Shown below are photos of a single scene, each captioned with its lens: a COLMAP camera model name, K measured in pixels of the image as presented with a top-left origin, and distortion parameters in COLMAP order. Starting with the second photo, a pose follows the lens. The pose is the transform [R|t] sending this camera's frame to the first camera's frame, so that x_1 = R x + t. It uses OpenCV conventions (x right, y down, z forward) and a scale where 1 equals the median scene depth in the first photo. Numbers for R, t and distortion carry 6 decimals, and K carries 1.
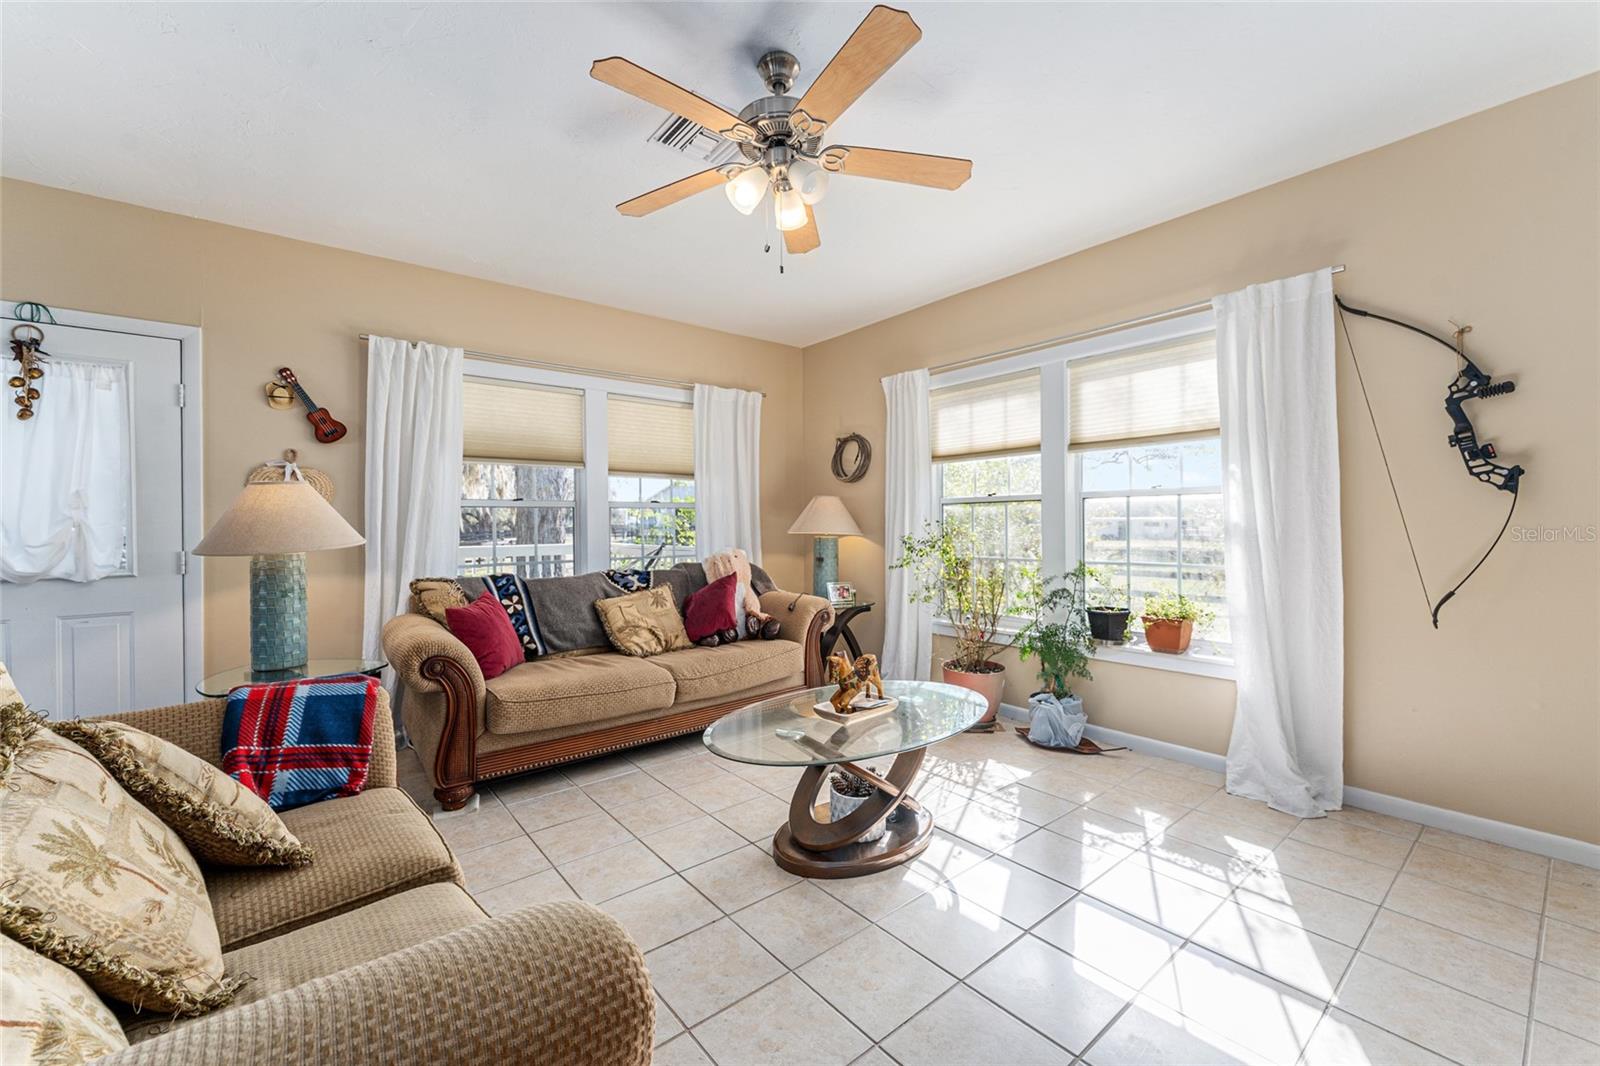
lens RADIAL K [[641.6, 0, 793.7], [0, 641.6, 527.5], [0, 0, 1]] dist [0.008190, -0.000039]
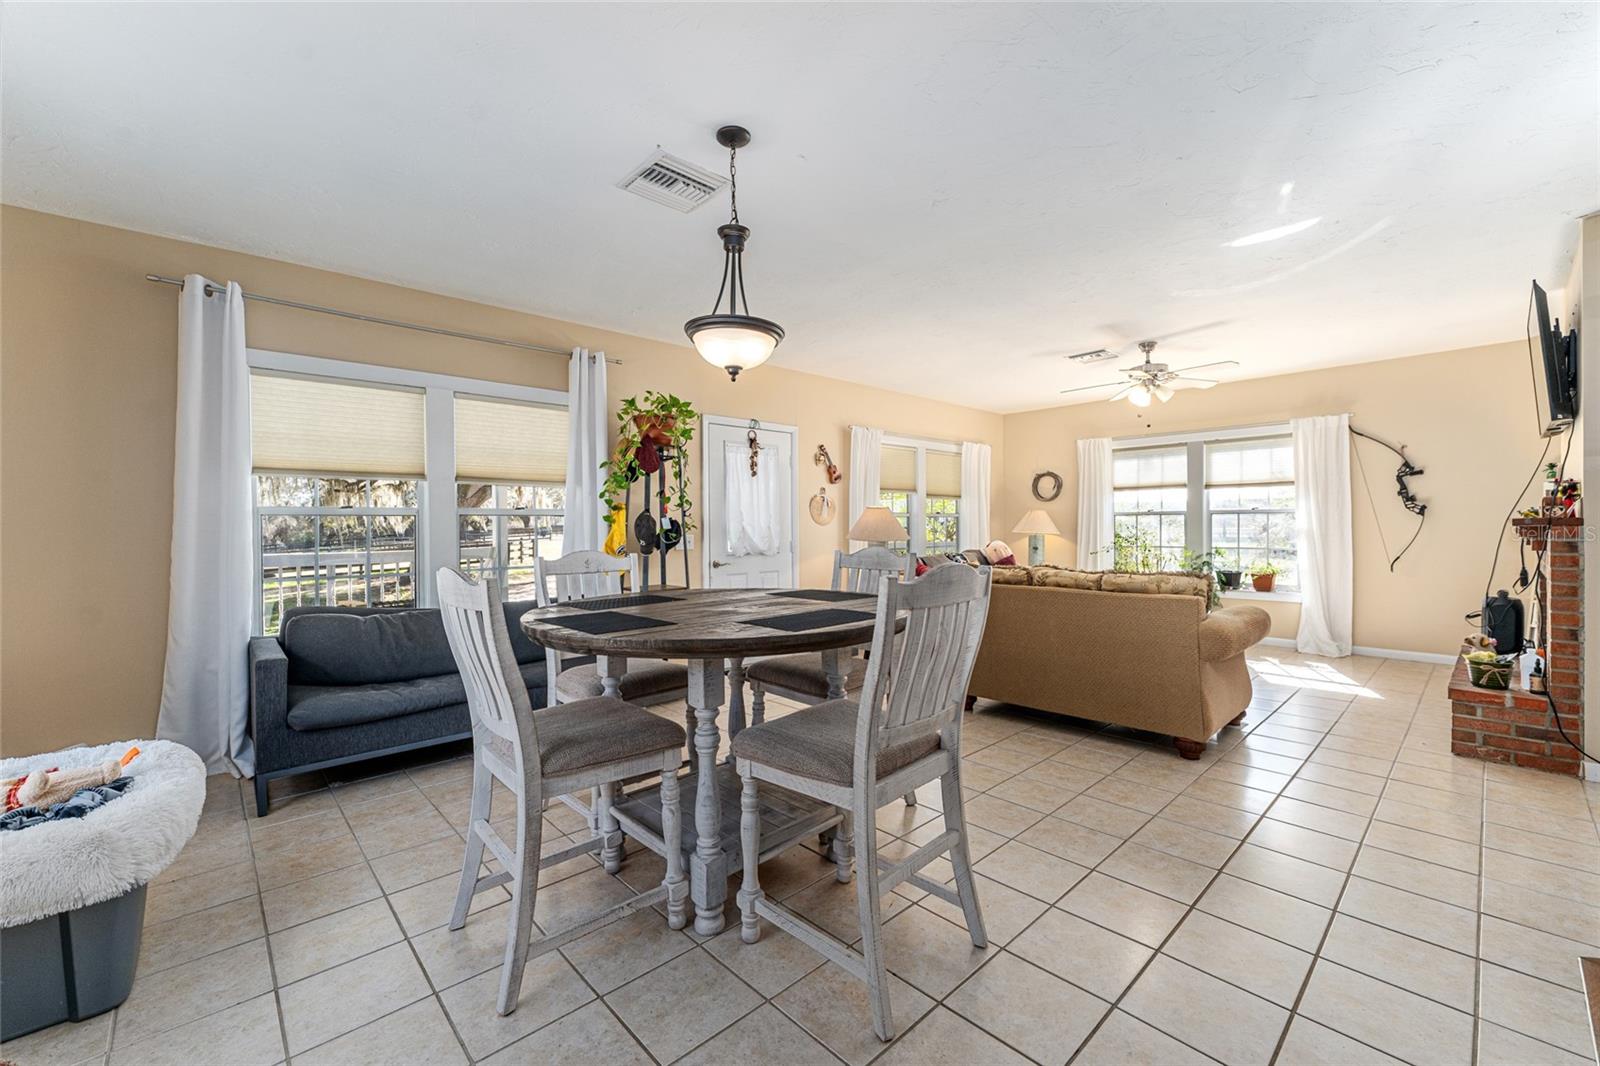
lens RADIAL K [[641.6, 0, 806.5], [0, 641.6, 530.8], [0, 0, 1]] dist [0.008190, -0.000039]
pose [[0.997766, 0.002798, 0.066743, -0.984514], [-0.003053, 0.999988, 0.003720, 0.000345], [-0.066731, -0.003915, 0.997763, -0.918017]]
